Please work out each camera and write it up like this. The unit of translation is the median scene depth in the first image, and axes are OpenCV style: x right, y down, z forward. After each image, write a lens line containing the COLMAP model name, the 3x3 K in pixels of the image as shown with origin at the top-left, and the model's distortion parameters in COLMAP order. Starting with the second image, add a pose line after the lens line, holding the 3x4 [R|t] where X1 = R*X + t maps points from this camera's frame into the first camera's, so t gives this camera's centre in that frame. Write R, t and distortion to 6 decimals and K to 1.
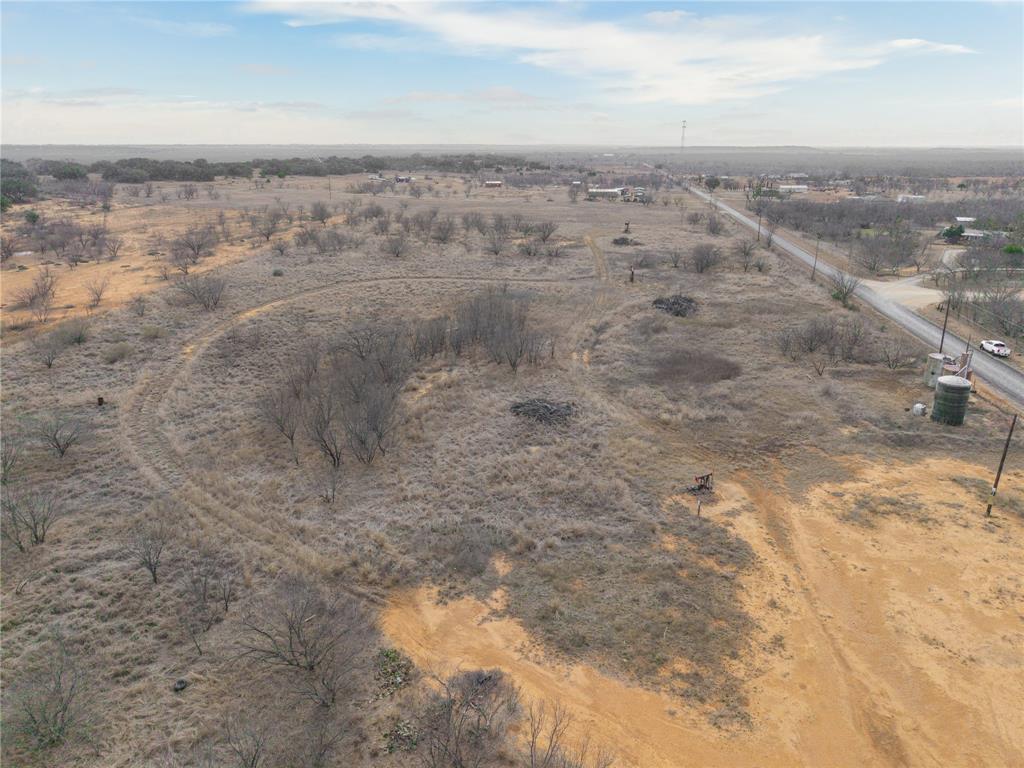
lens RADIAL K [[689.1, 0, 512.0], [0, 689.1, 384.0], [0, 0, 1]] dist [0.010494, -0.001516]
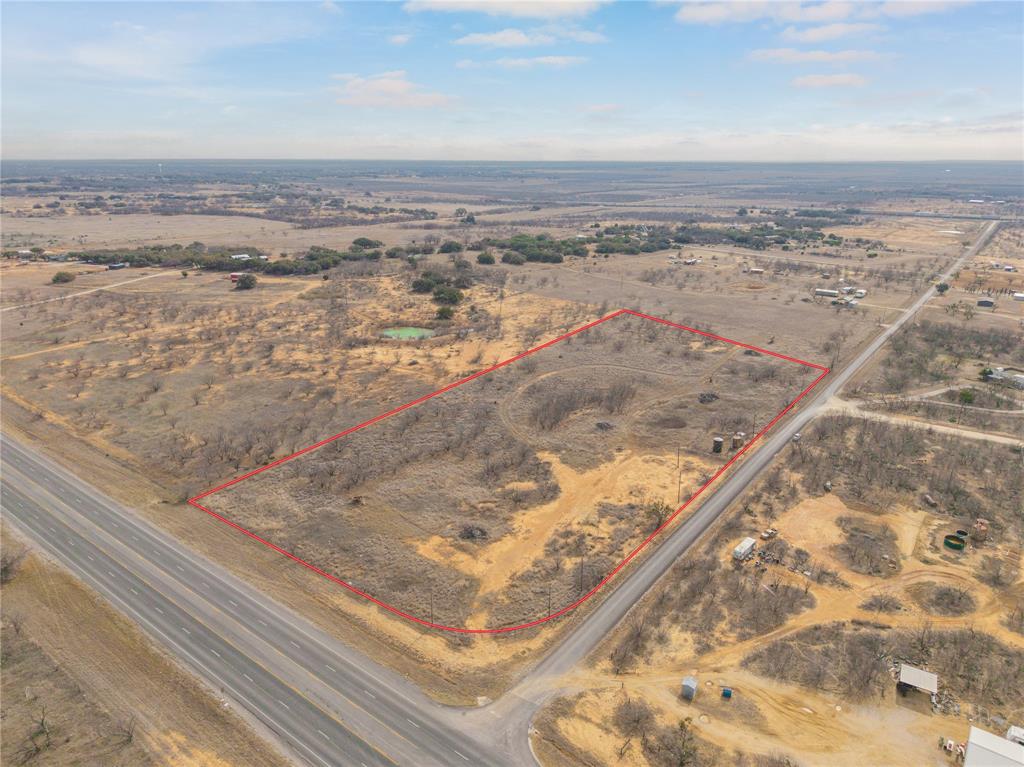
lens RADIAL K [[685.2, 0, 512.0], [0, 685.2, 383.5], [0, 0, 1]] dist [0.036350, -0.038898]
pose [[0.878666, 0.149889, -0.453298, 0.871408], [-0.158102, 0.987221, 0.019976, -0.124361], [0.450500, 0.054115, 0.891135, -1.719797]]
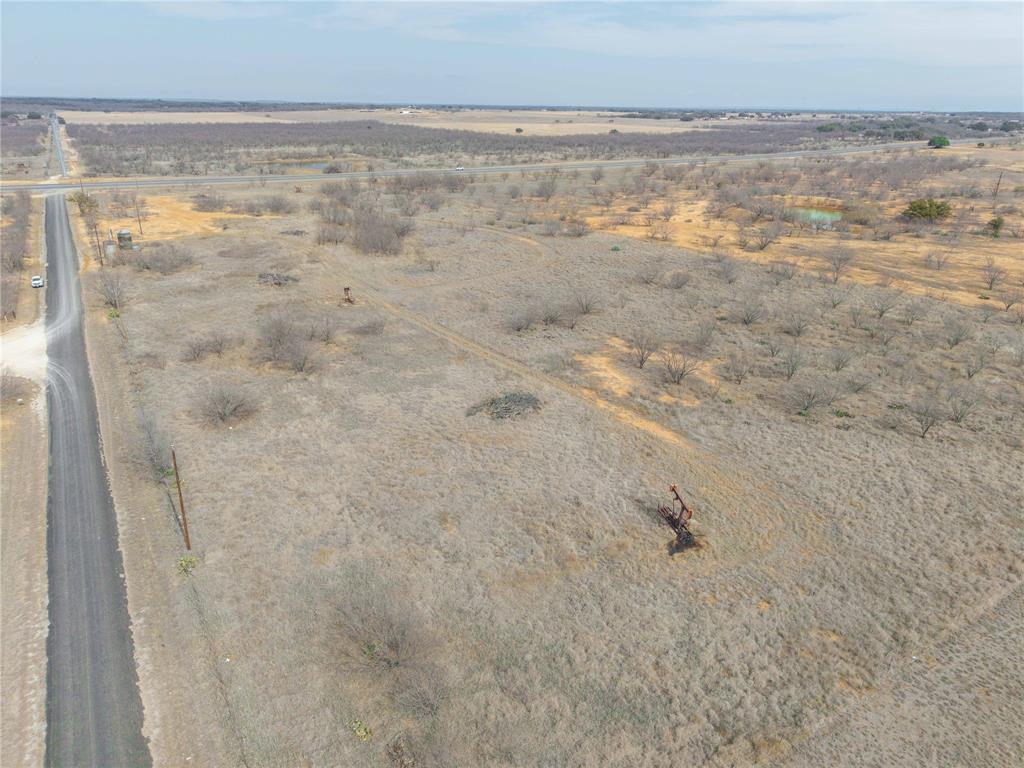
lens RADIAL K [[689.1, 0, 512.0], [0, 689.1, 384.0], [0, 0, 1]] dist [0.010494, -0.001516]
pose [[-0.762619, 0.232977, -0.603435, 0.837020], [-0.226715, 0.777437, 0.586678, -0.924792], [0.605816, 0.584220, -0.540069, 2.412647]]
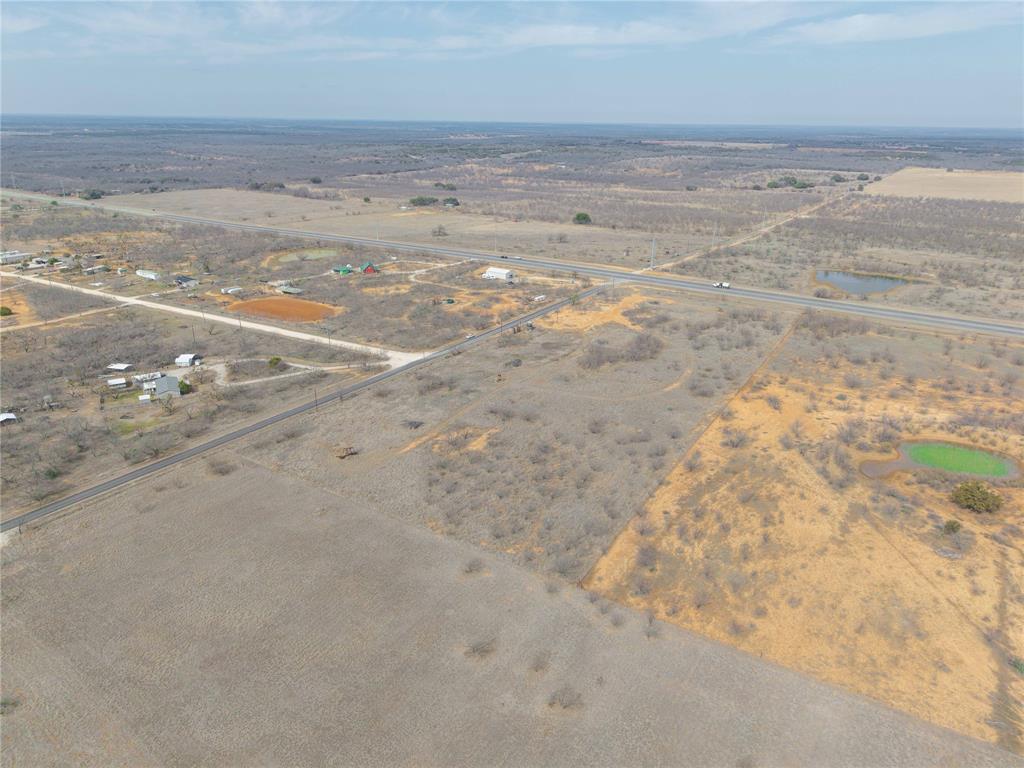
lens RADIAL K [[689.1, 0, 512.0], [0, 689.1, 384.0], [0, 0, 1]] dist [0.010494, -0.001516]
pose [[-0.901616, -0.165359, 0.399681, -0.977233], [0.132086, 0.774640, 0.618455, -2.016317], [-0.411876, 0.610402, -0.676586, 3.417290]]
